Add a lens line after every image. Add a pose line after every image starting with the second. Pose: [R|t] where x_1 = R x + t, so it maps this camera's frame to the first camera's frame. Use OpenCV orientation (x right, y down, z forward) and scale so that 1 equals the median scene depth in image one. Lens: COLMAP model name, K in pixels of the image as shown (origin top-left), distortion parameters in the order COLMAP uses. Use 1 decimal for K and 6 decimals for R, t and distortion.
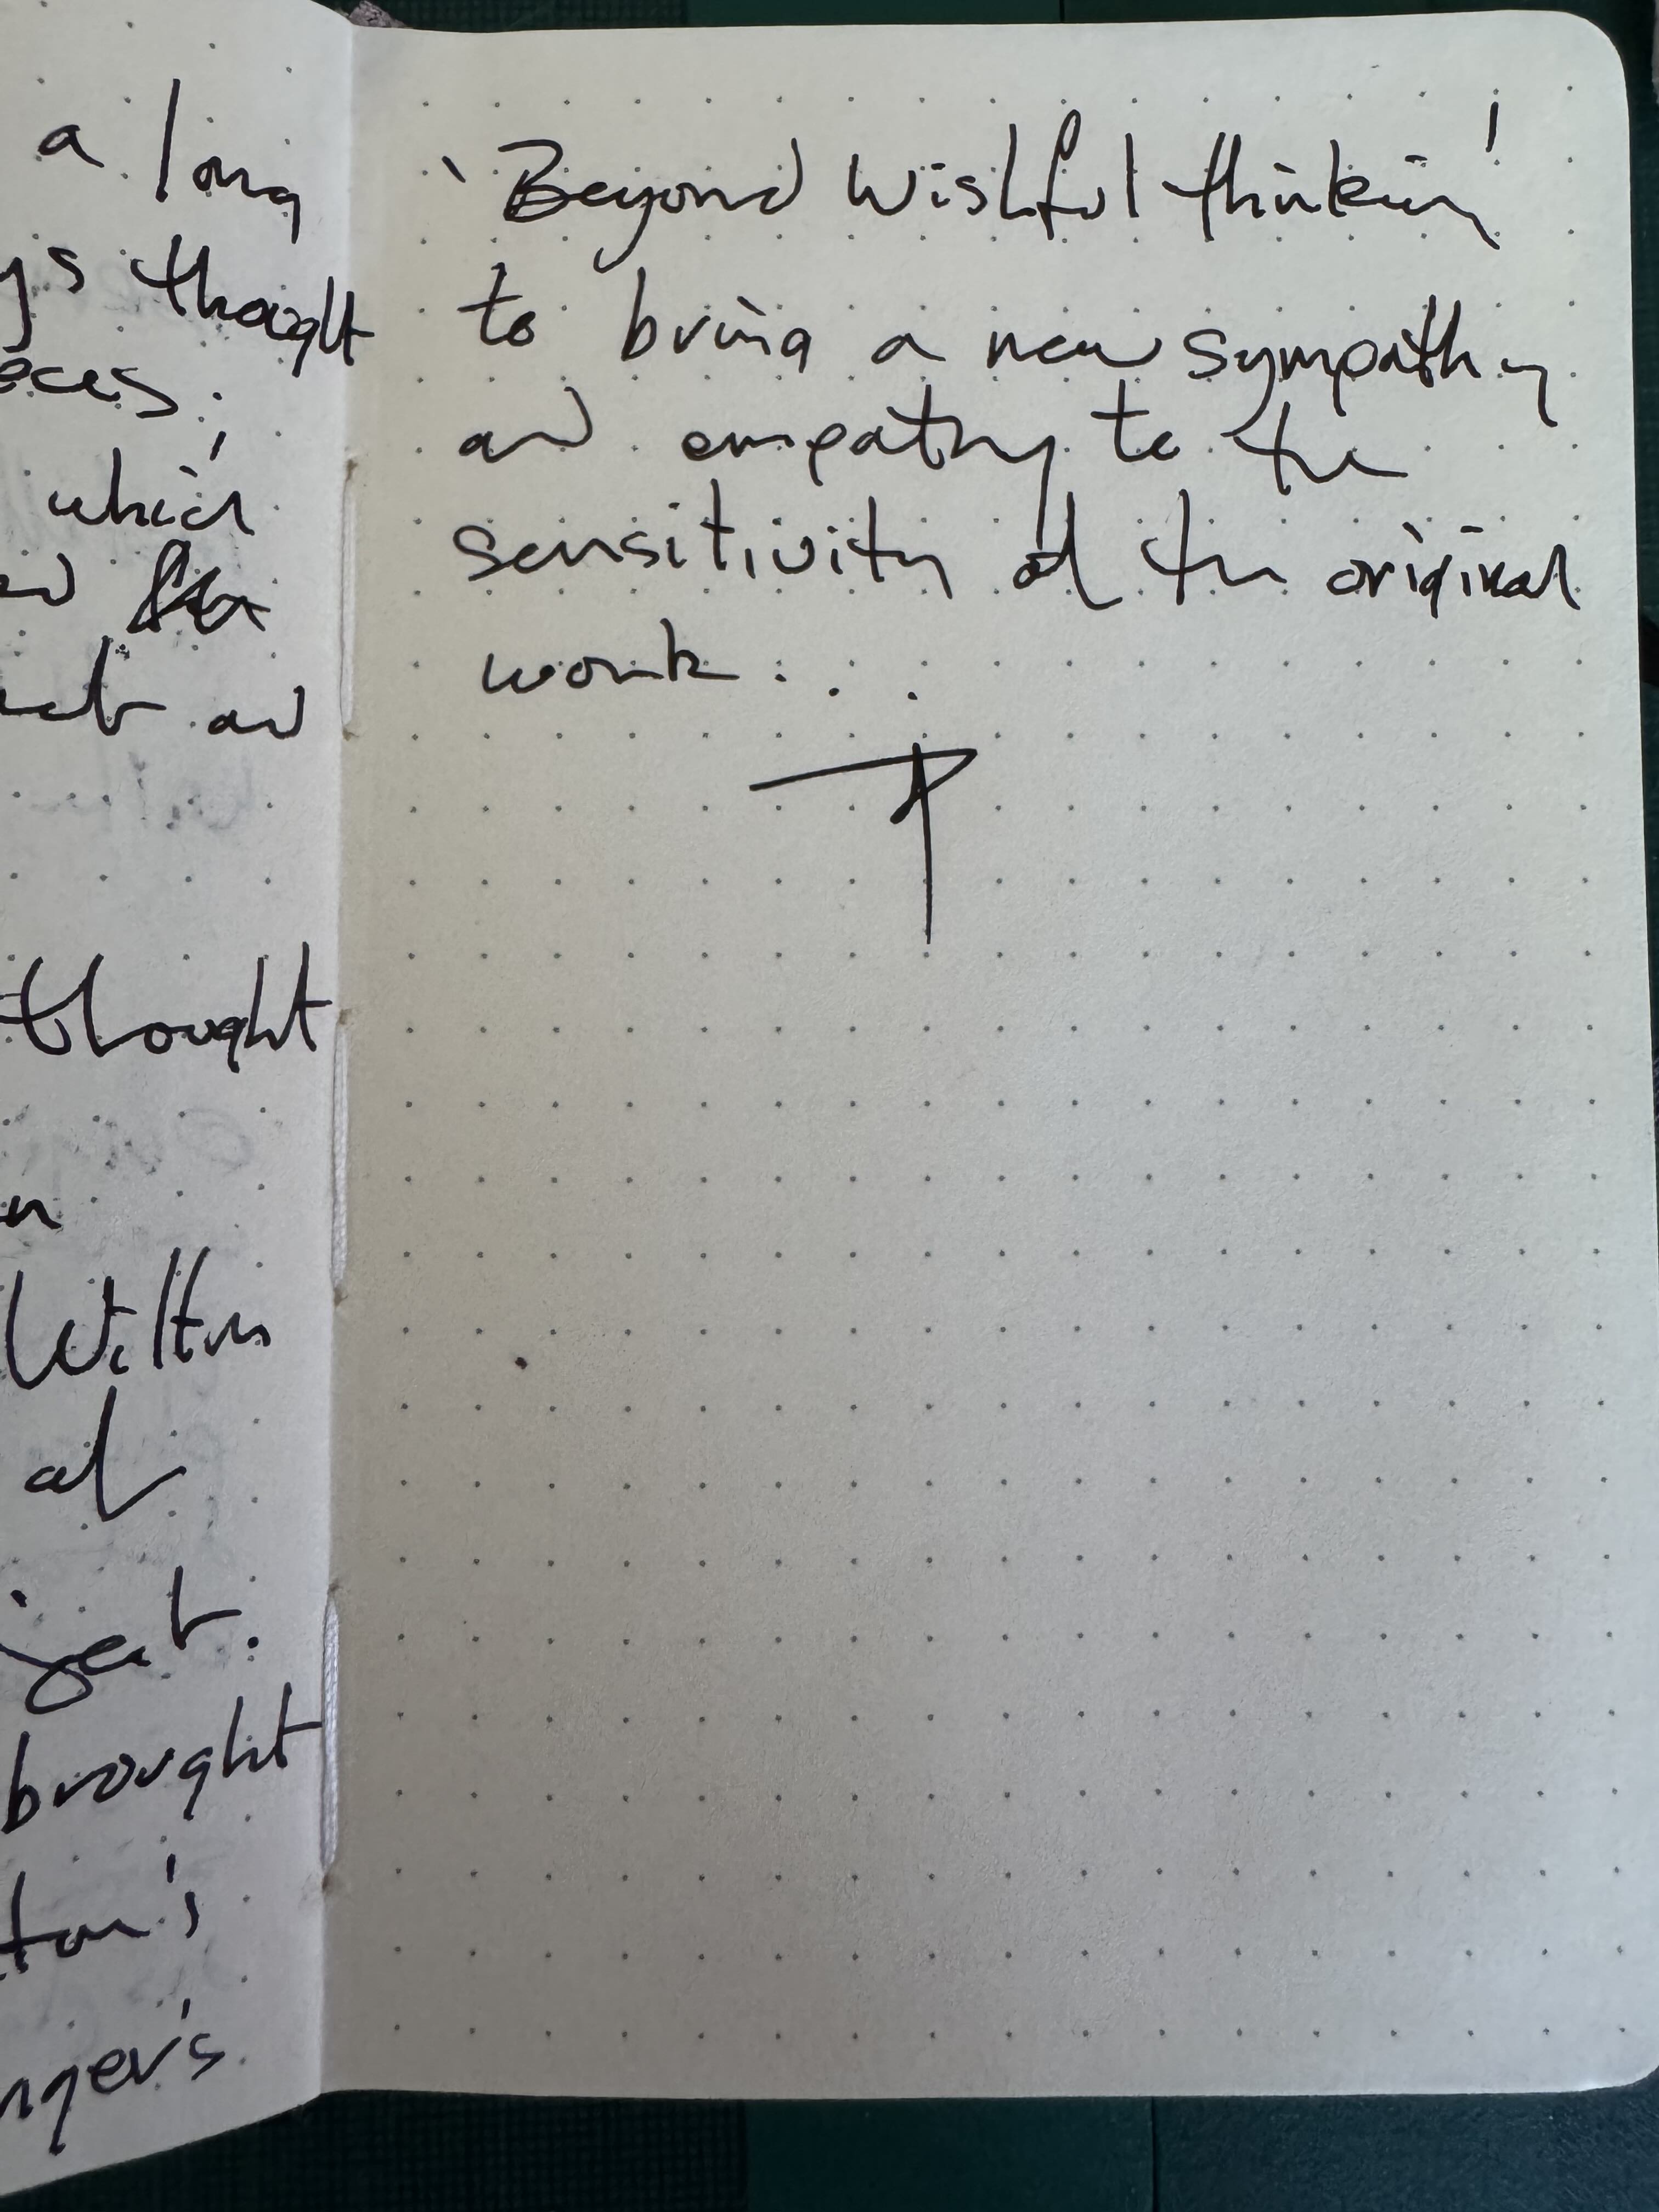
lens RADIAL K [[1545.6, 0, 827.9], [0, 1545.6, 1104.5], [0, 0, 1]] dist [0.007106, -0.000817]
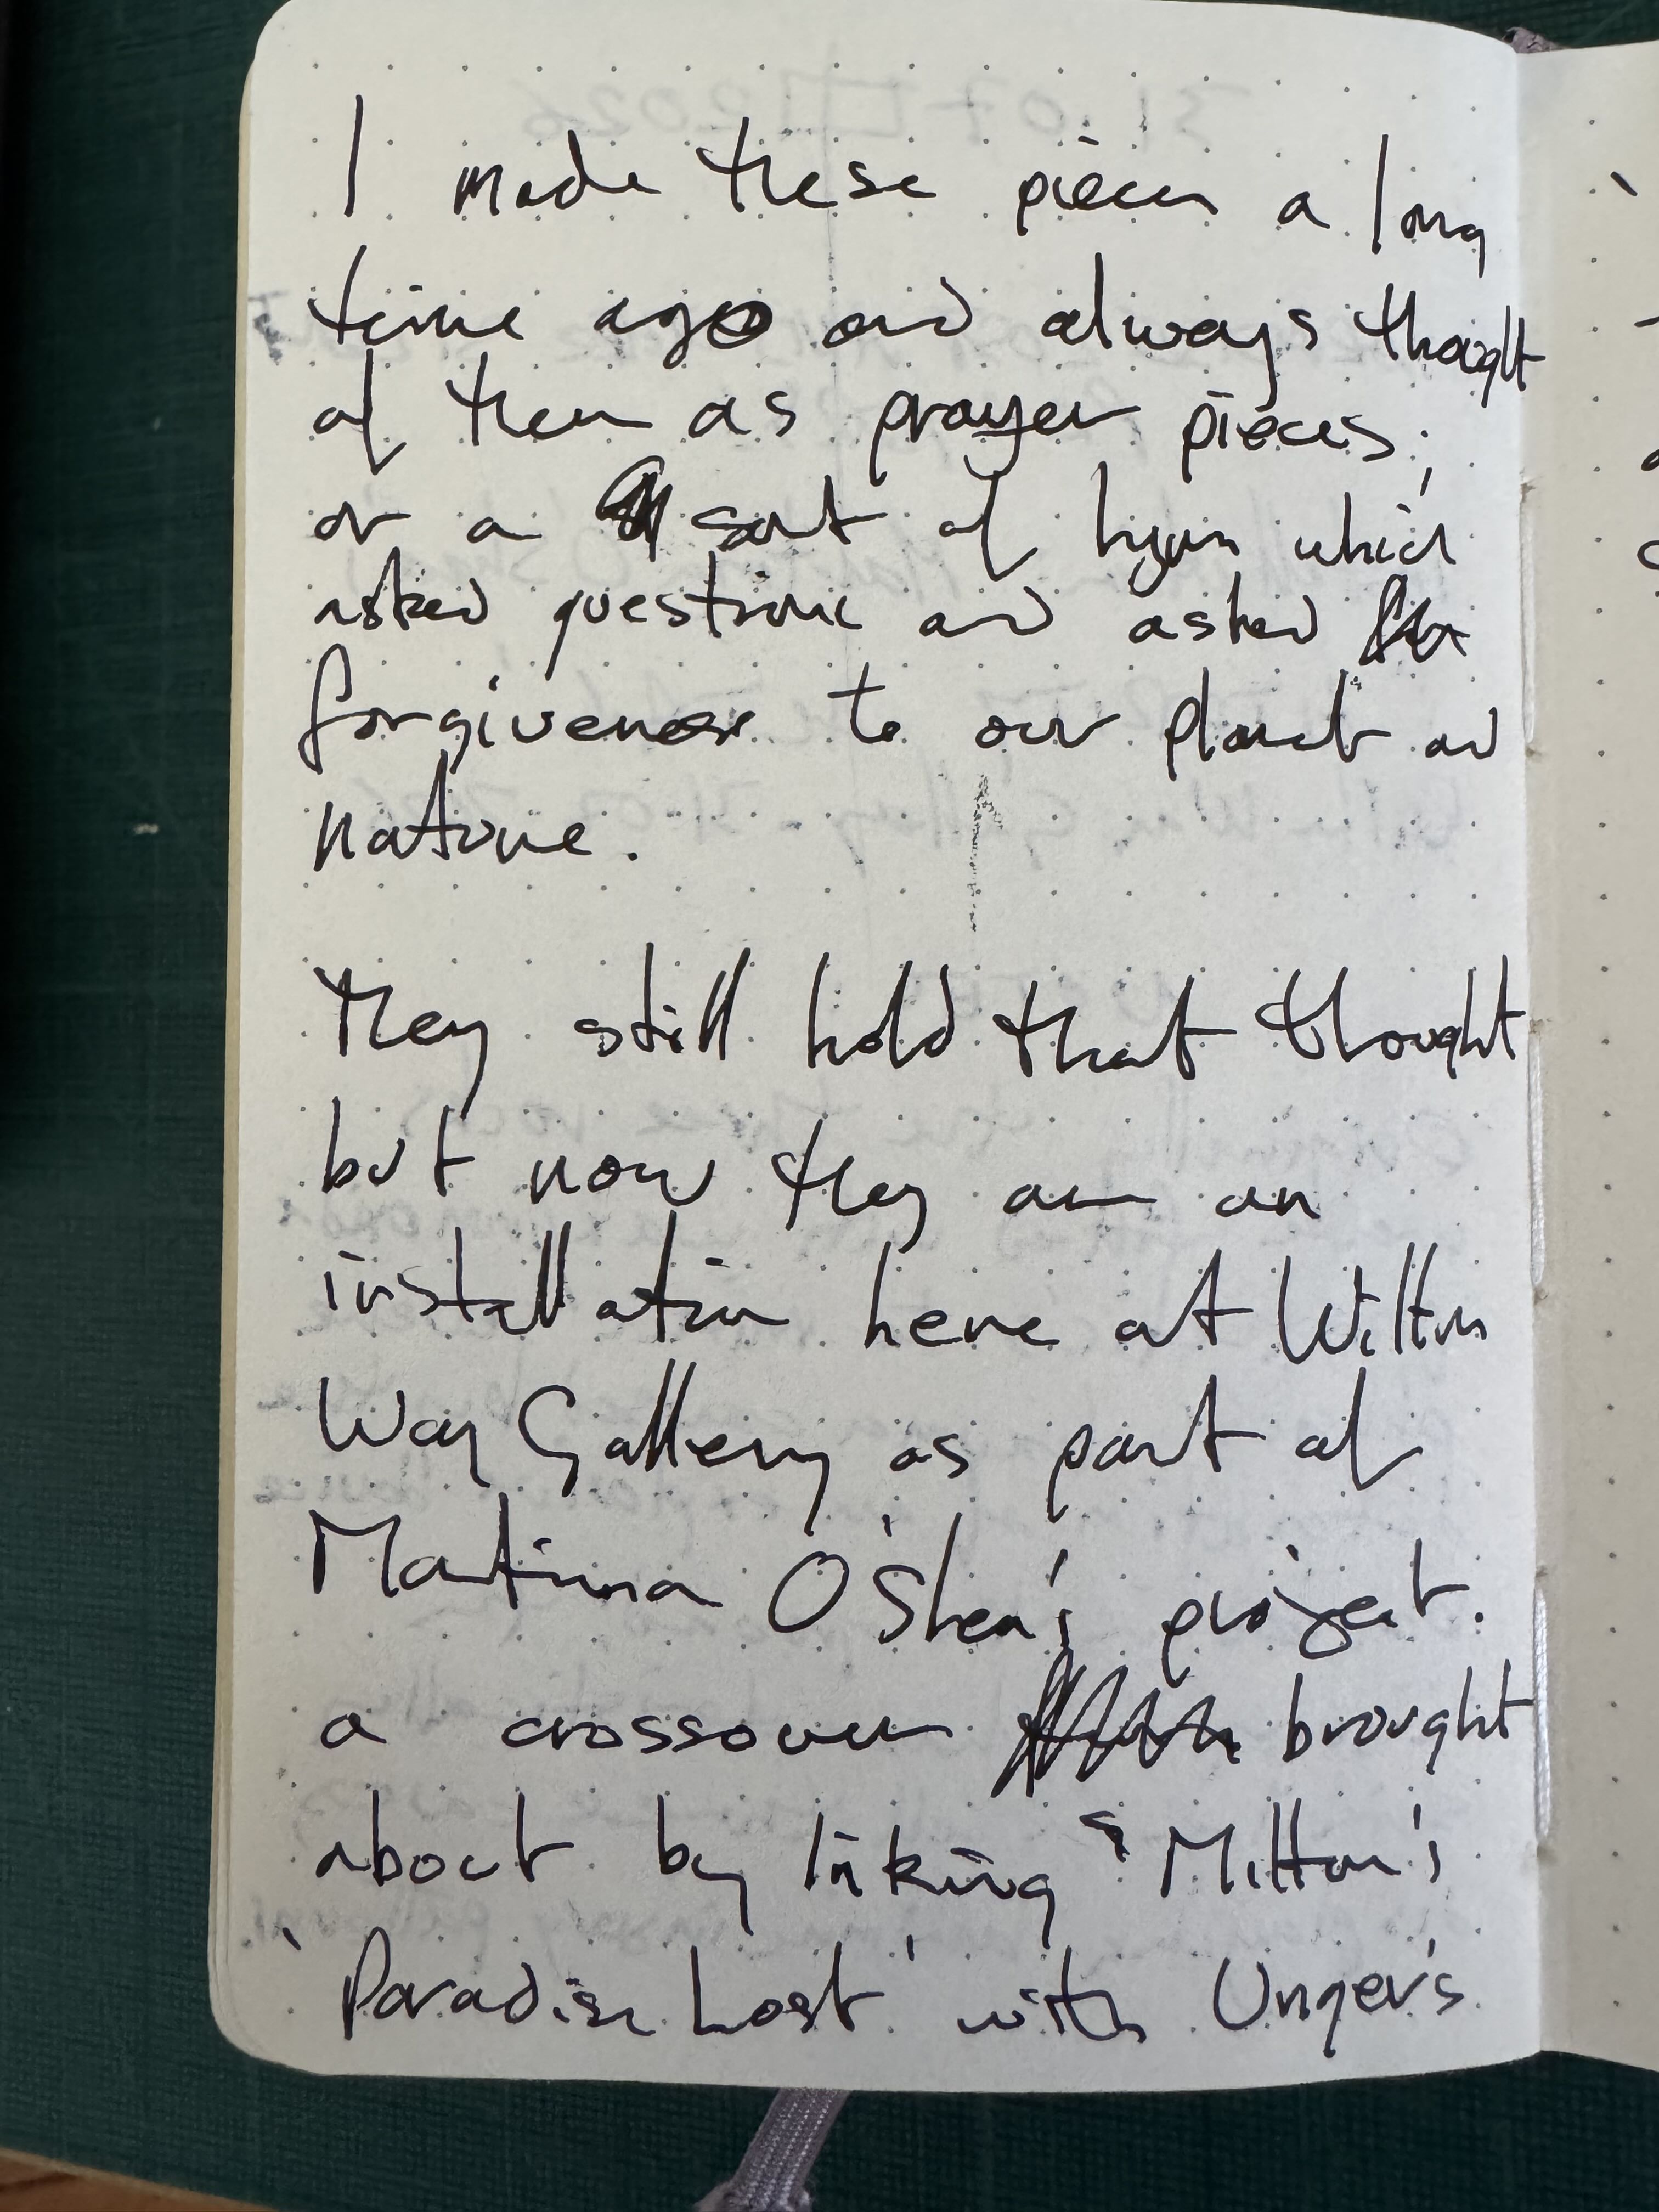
lens RADIAL K [[1545.6, 0, 828.5], [0, 1545.6, 1106.1], [0, 0, 1]] dist [0.007106, -0.000817]
pose [[0.960349, 0.037888, -0.276213, -0.509582], [-0.033339, 0.999220, 0.021150, -0.010514], [0.276799, -0.011103, 0.960864, -0.137597]]
